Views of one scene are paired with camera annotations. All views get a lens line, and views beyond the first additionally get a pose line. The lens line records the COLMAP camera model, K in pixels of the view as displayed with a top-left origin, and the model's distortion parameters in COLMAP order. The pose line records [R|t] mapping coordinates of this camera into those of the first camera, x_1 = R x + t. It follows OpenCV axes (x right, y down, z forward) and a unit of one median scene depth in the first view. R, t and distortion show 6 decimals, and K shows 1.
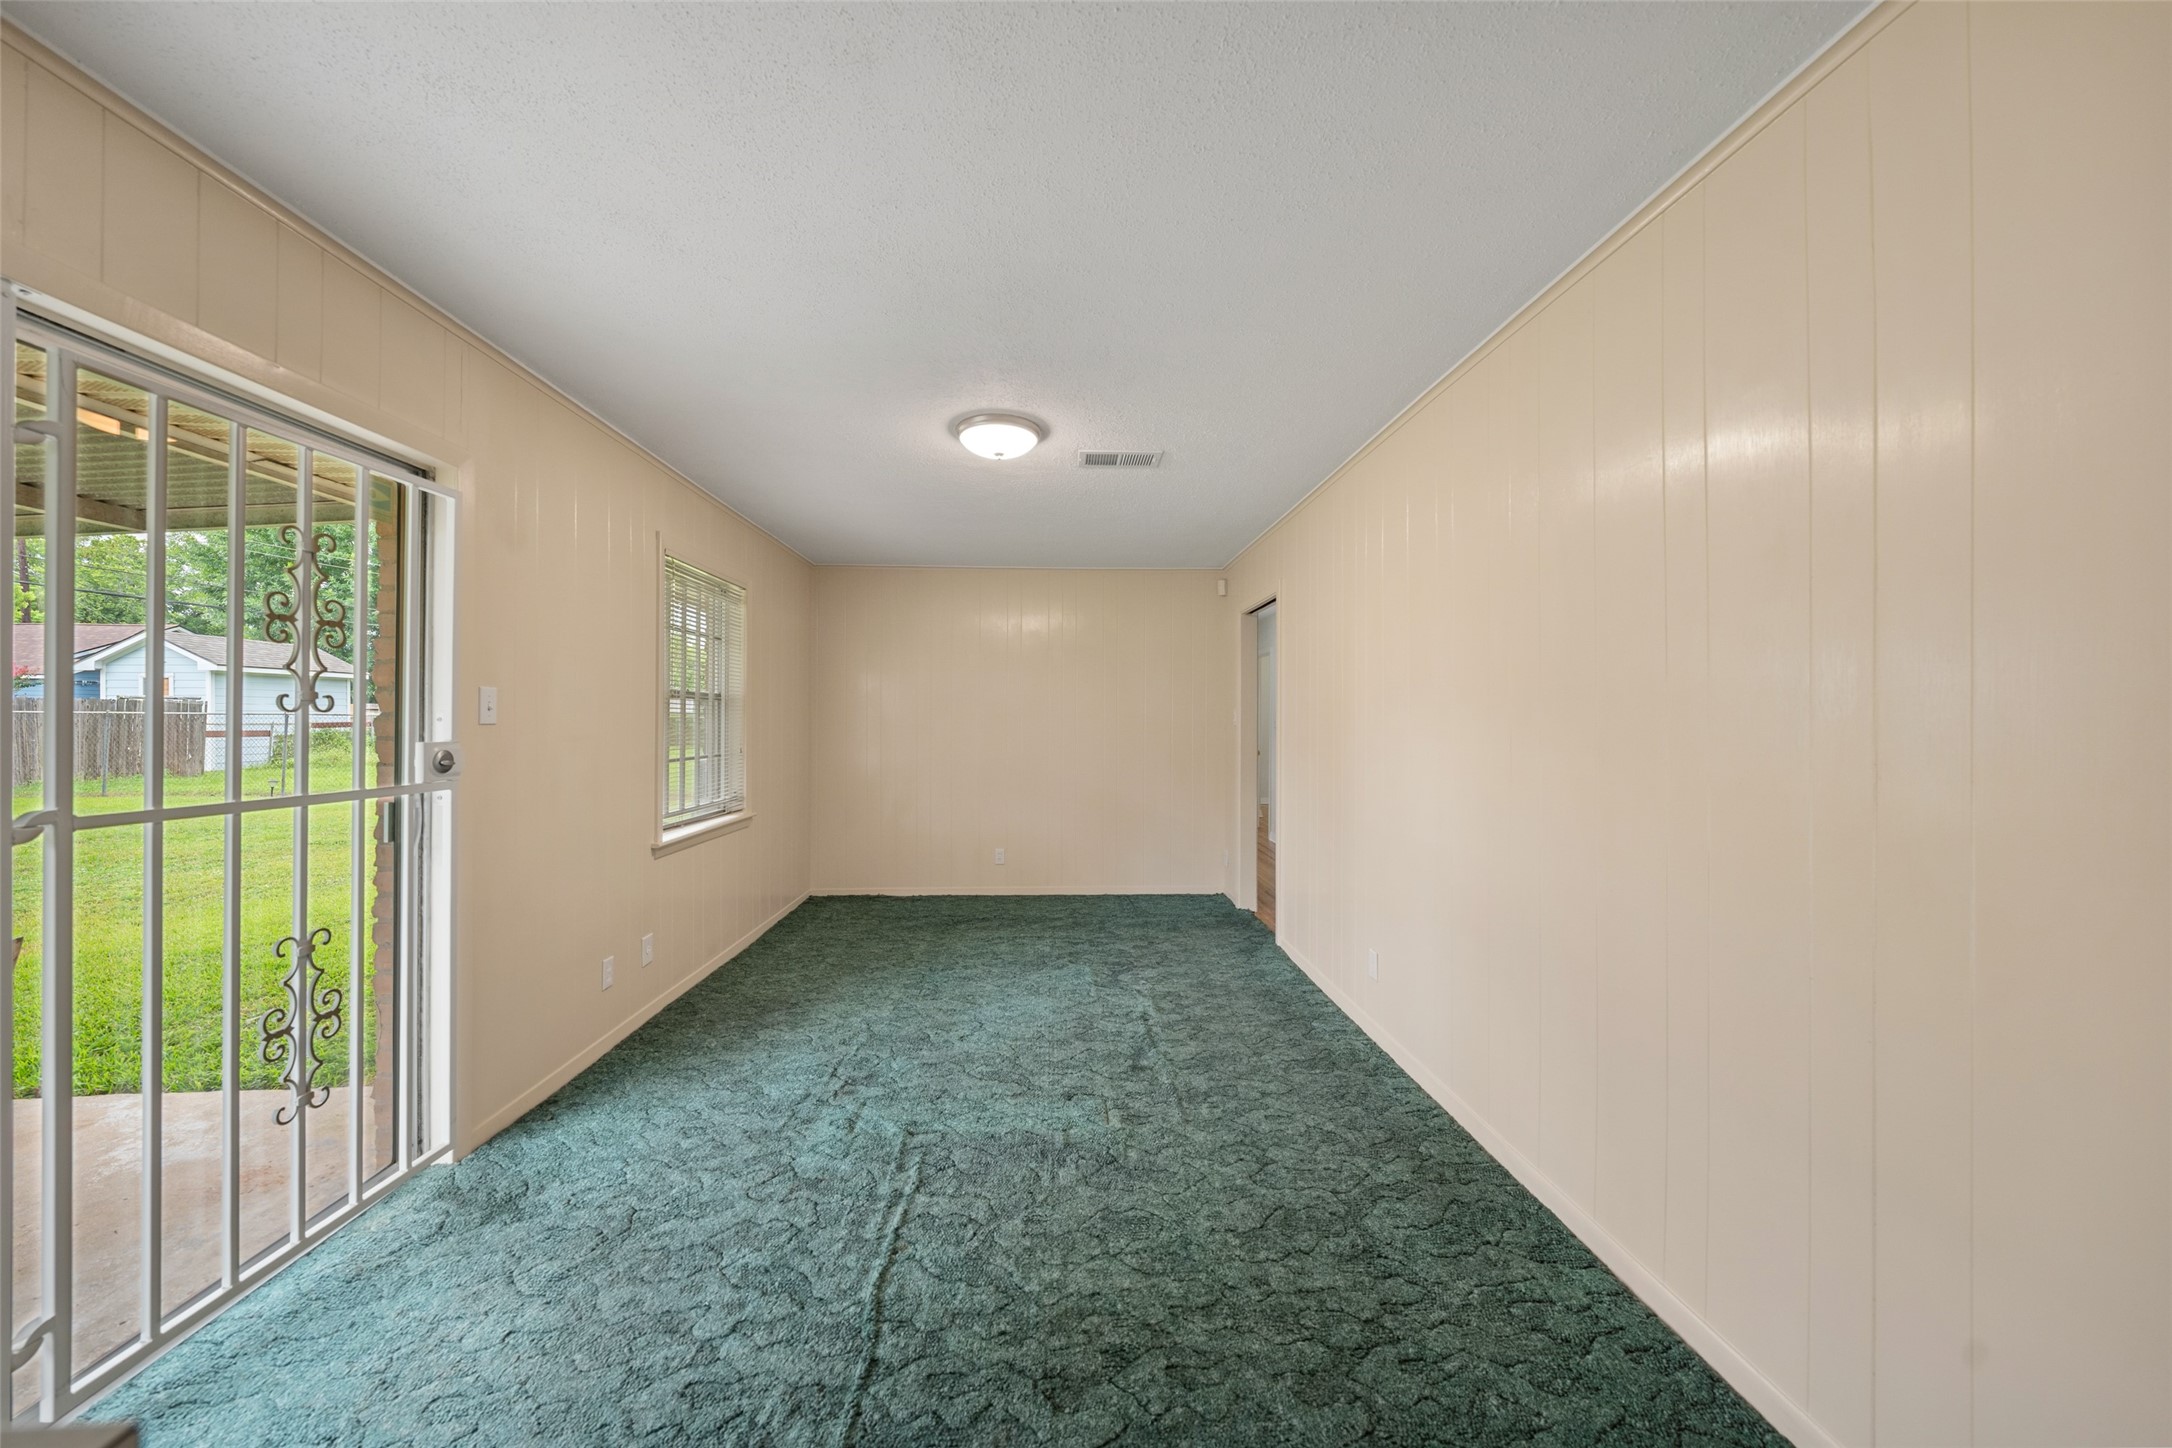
lens RADIAL K [[740.8, 0, 1085.9], [0, 740.8, 717.5], [0, 0, 1]] dist [0.000997, 0.000016]
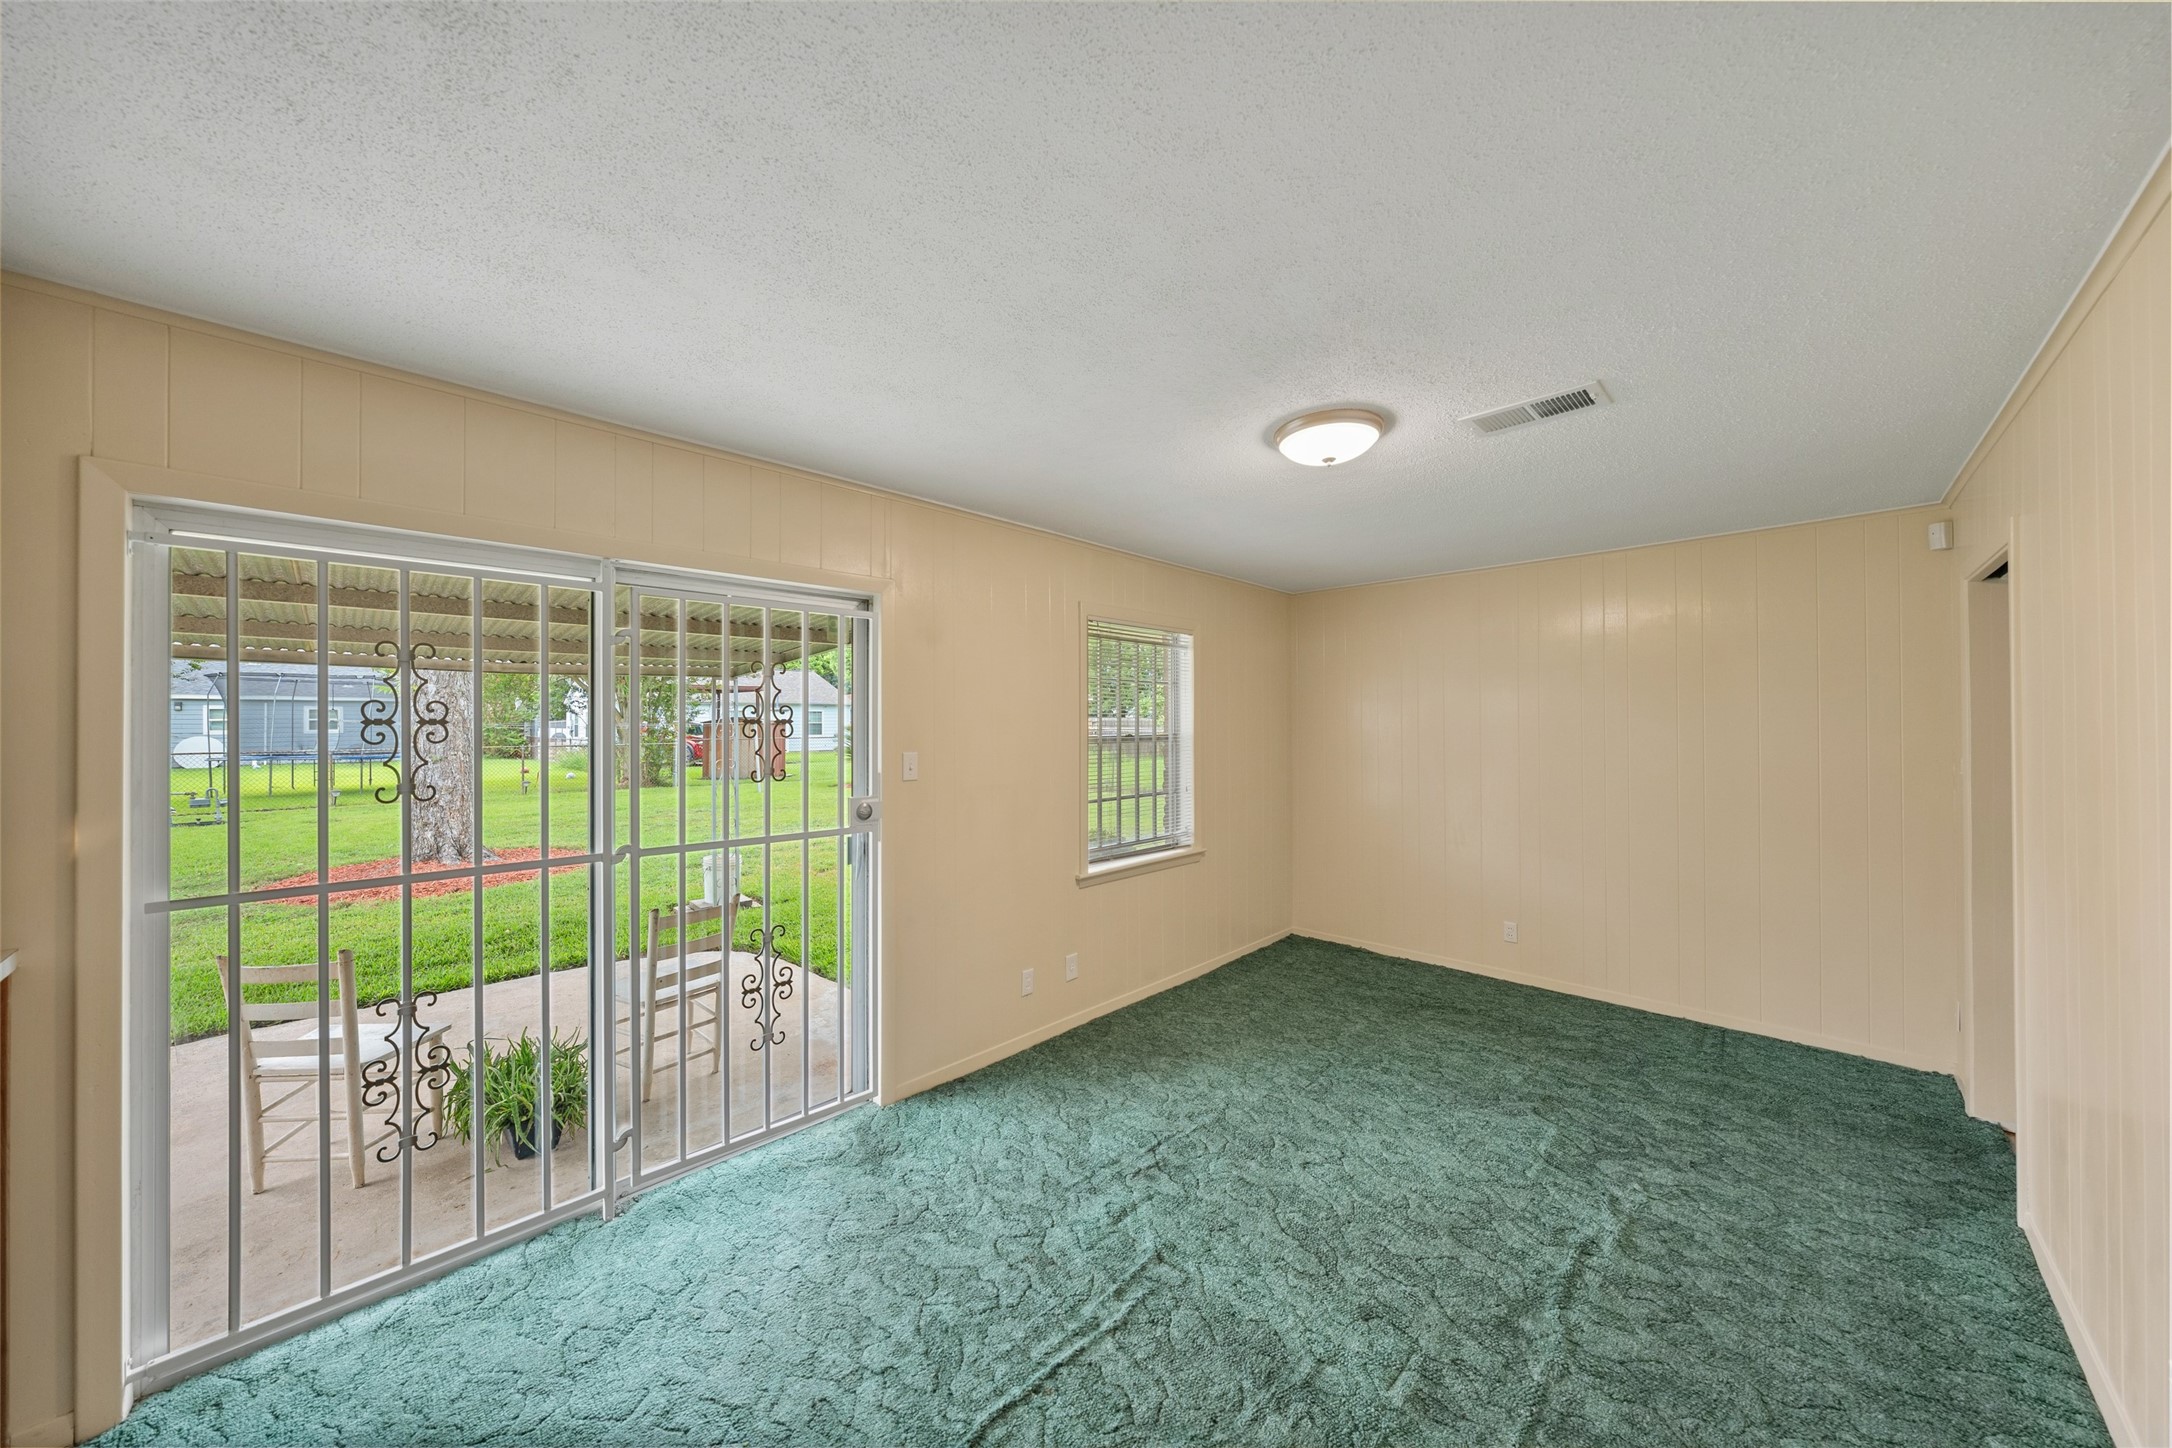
lens RADIAL K [[742.6, 0, 1084.3], [0, 742.6, 720.7], [0, 0, 1]] dist [-0.001170, 0.000239]
pose [[0.681714, -0.007058, -0.731585, 0.288272], [0.007241, 0.999970, -0.002900, -0.070029], [0.731583, -0.003320, 0.681744, 0.255402]]
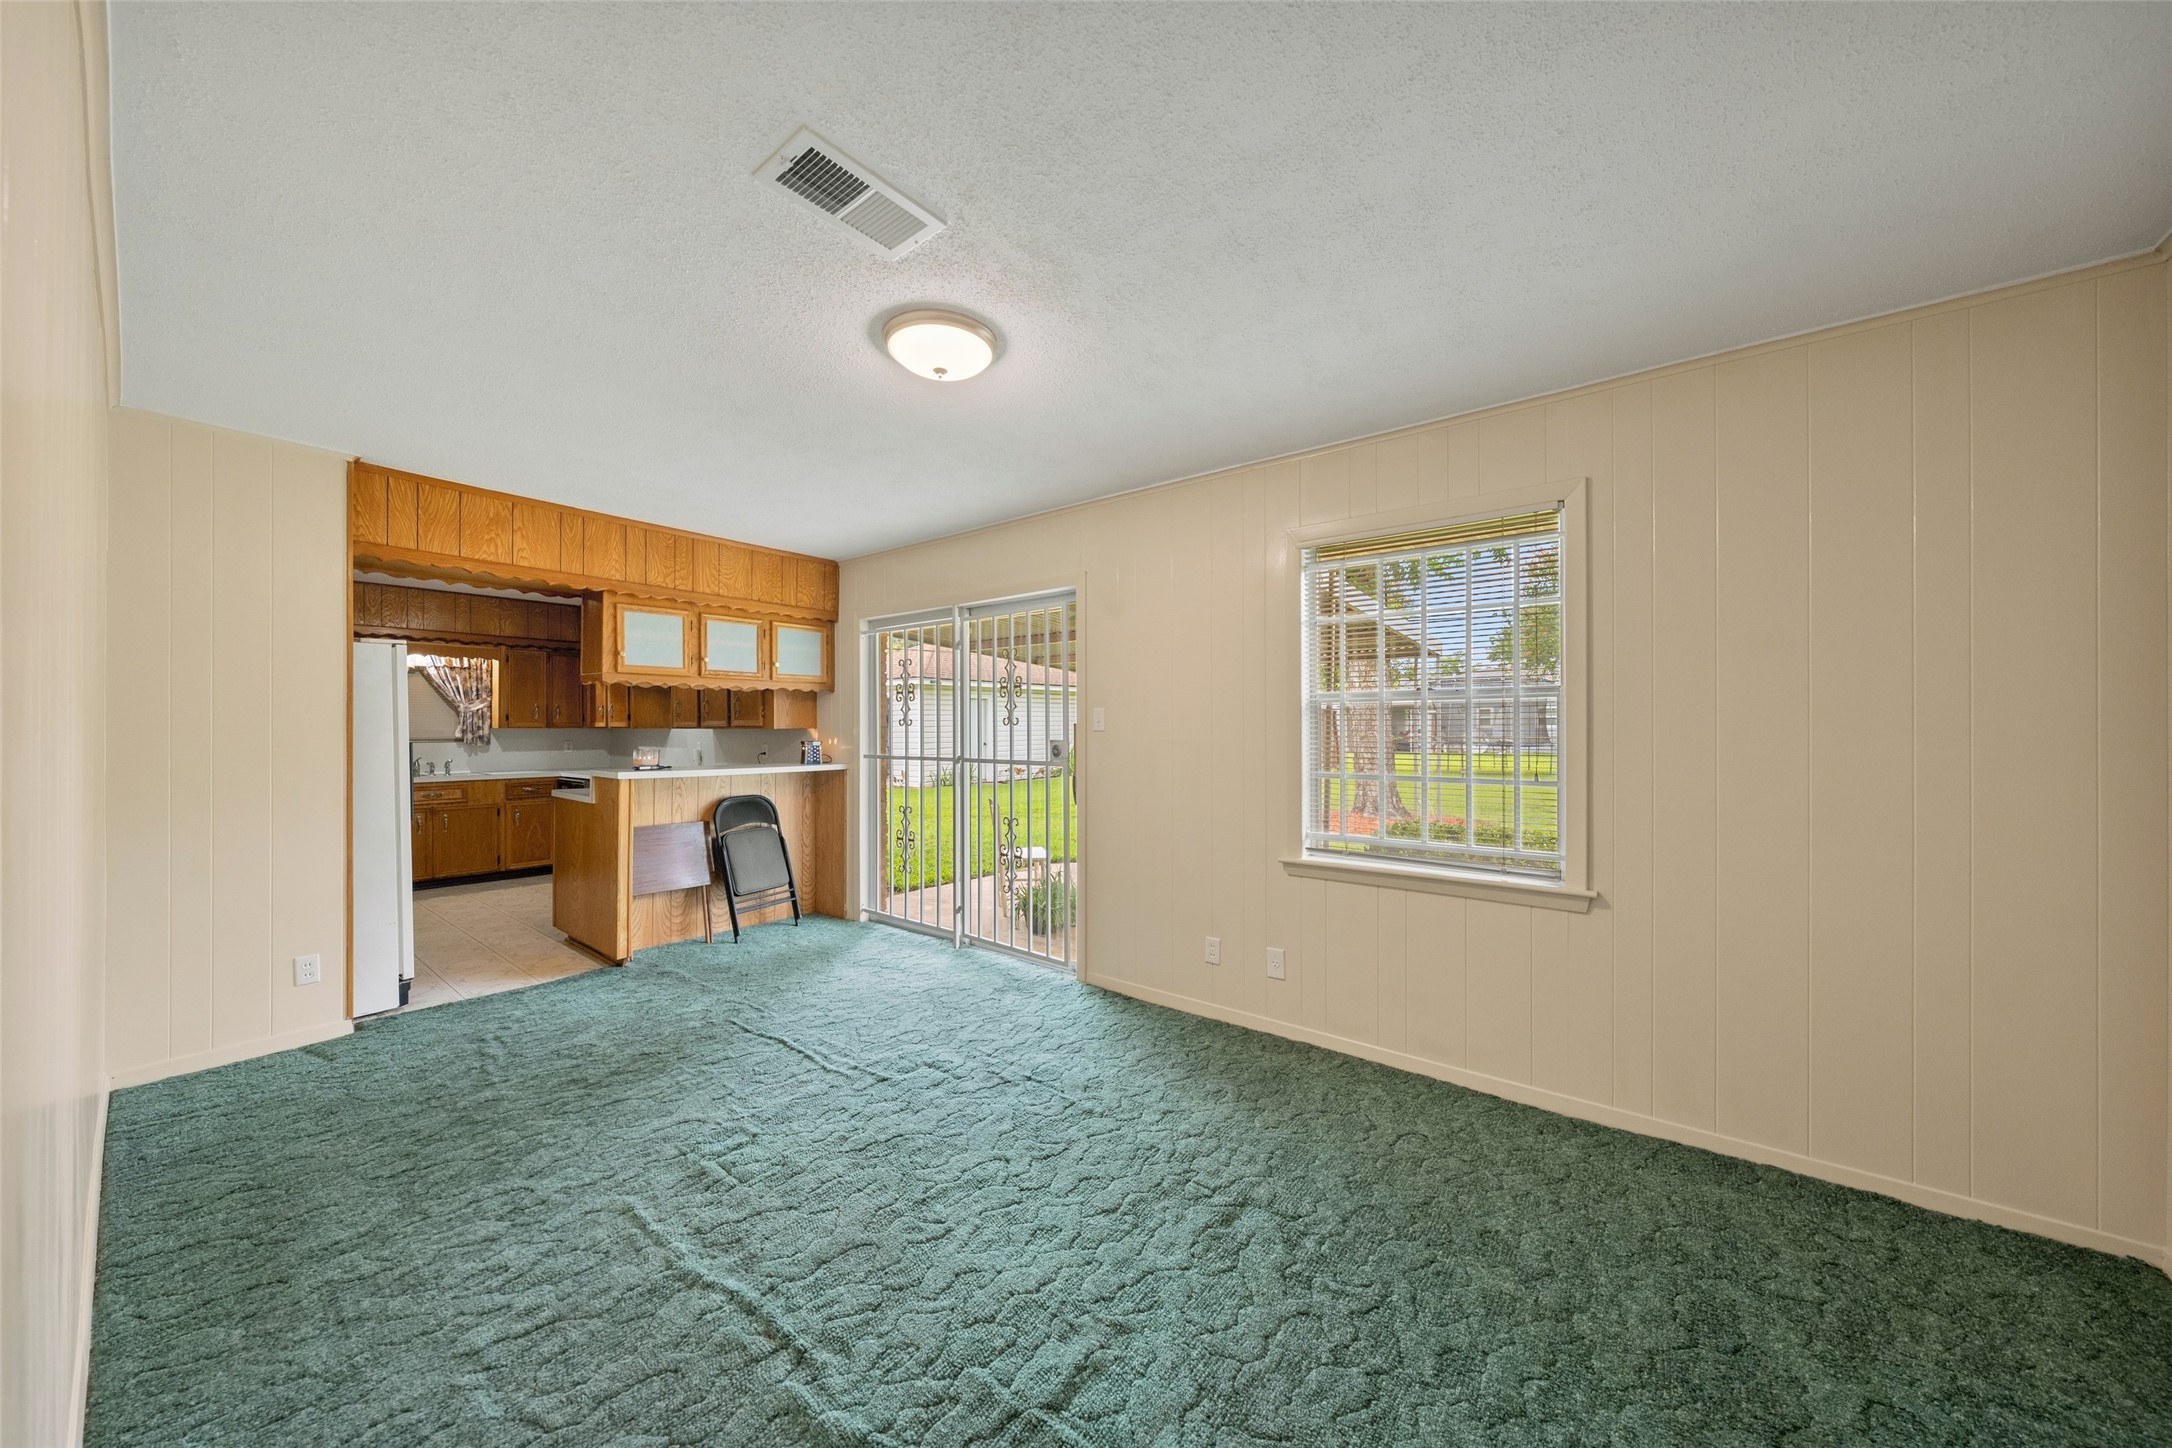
lens RADIAL K [[760.3, 0, 1081.5], [0, 760.3, 728.6], [0, 0, 1]] dist [-0.000663, -0.000025]
pose [[-0.665204, -0.003707, -0.746652, 0.357410], [0.000665, 0.999984, -0.005556, 0.010706], [0.746661, -0.004192, -0.665191, 1.612186]]
